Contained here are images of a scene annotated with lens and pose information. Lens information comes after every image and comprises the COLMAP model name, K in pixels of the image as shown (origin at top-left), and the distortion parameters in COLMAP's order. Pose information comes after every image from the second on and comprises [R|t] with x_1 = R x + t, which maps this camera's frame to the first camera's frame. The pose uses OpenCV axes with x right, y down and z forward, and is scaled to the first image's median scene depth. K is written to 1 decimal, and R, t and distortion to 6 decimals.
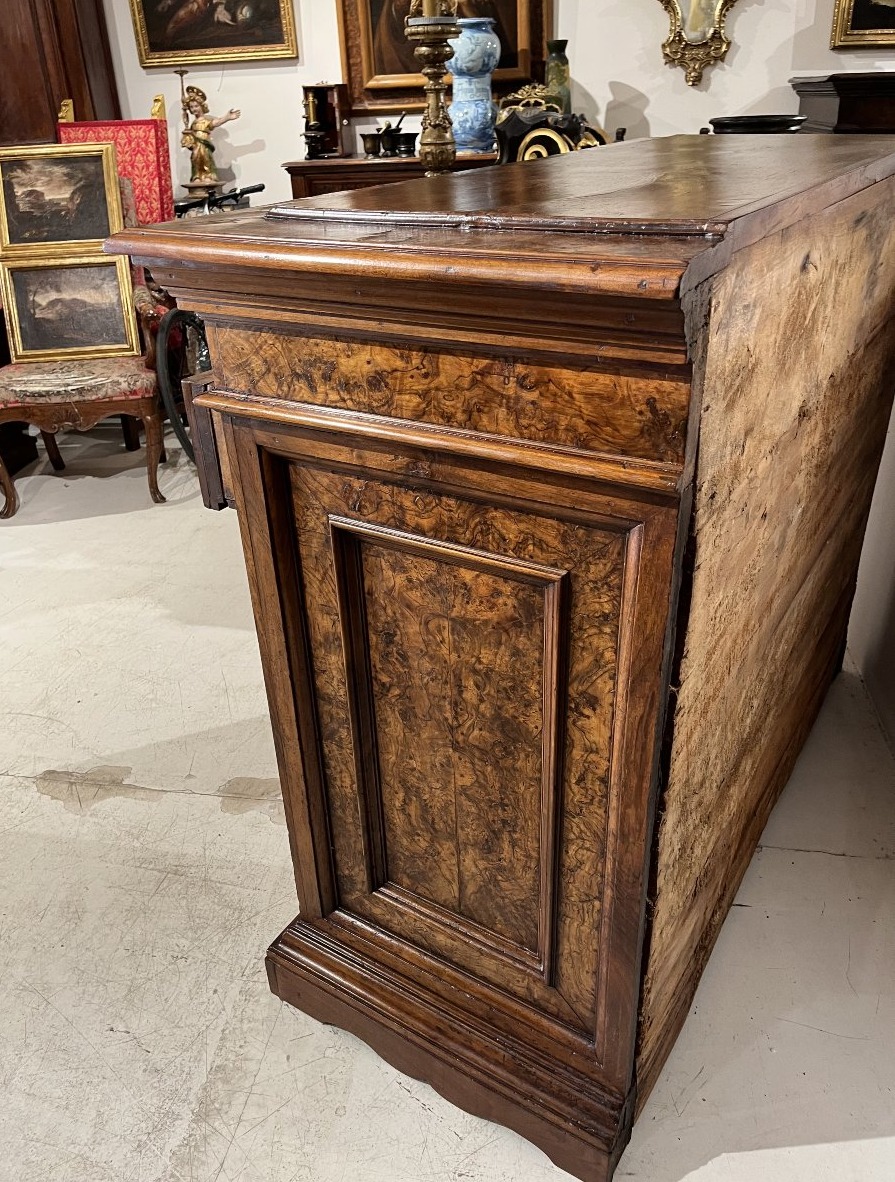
lens RADIAL K [[919.2, 0, 442.7], [0, 919.2, 578.9], [0, 0, 1]] dist [0.062641, -0.088667]
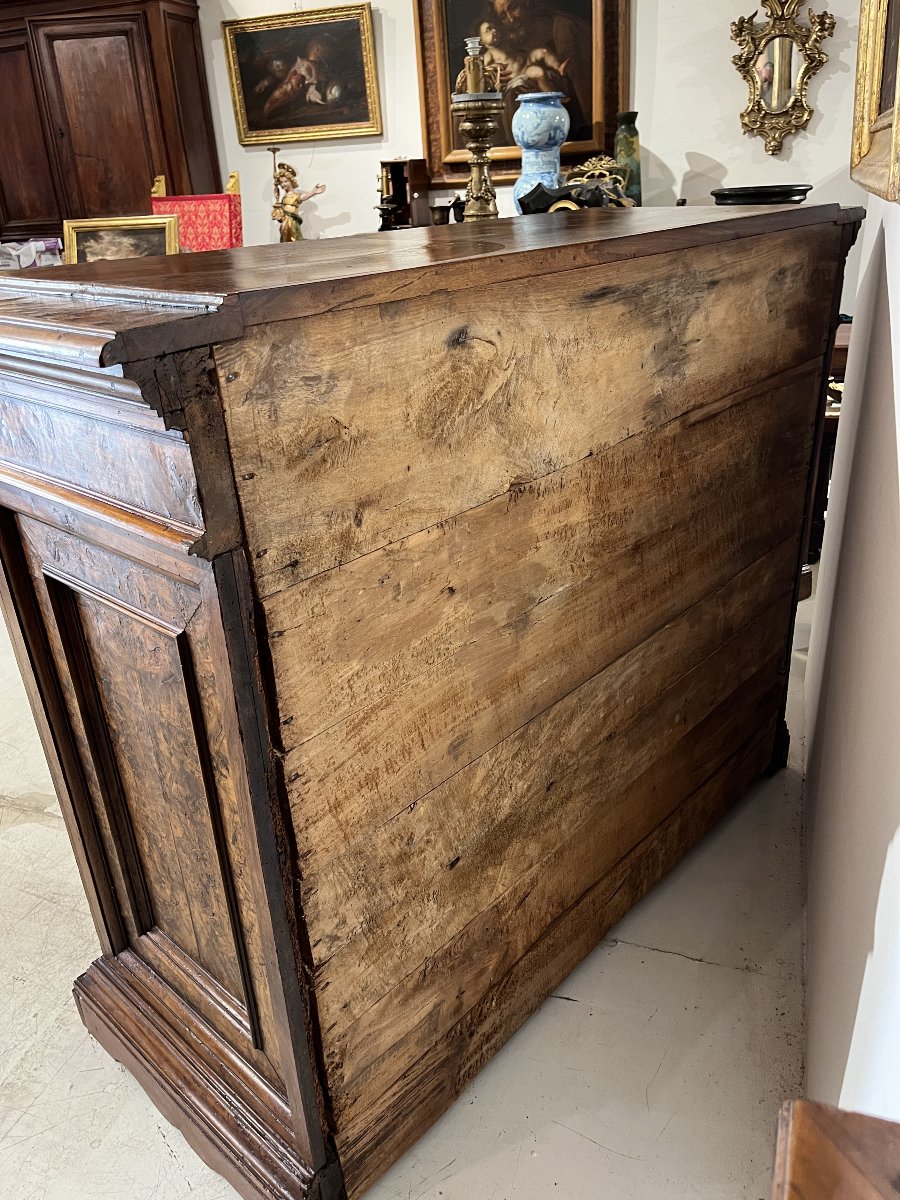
lens RADIAL K [[920.3, 0, 449.2], [0, 920.3, 611.0], [0, 0, 1]] dist [0.058537, -0.078584]
pose [[0.985105, 0.064276, -0.159490, 0.125000], [-0.069764, 0.997141, -0.029047, -0.004275], [0.157167, 0.039741, 0.986772, 0.007244]]
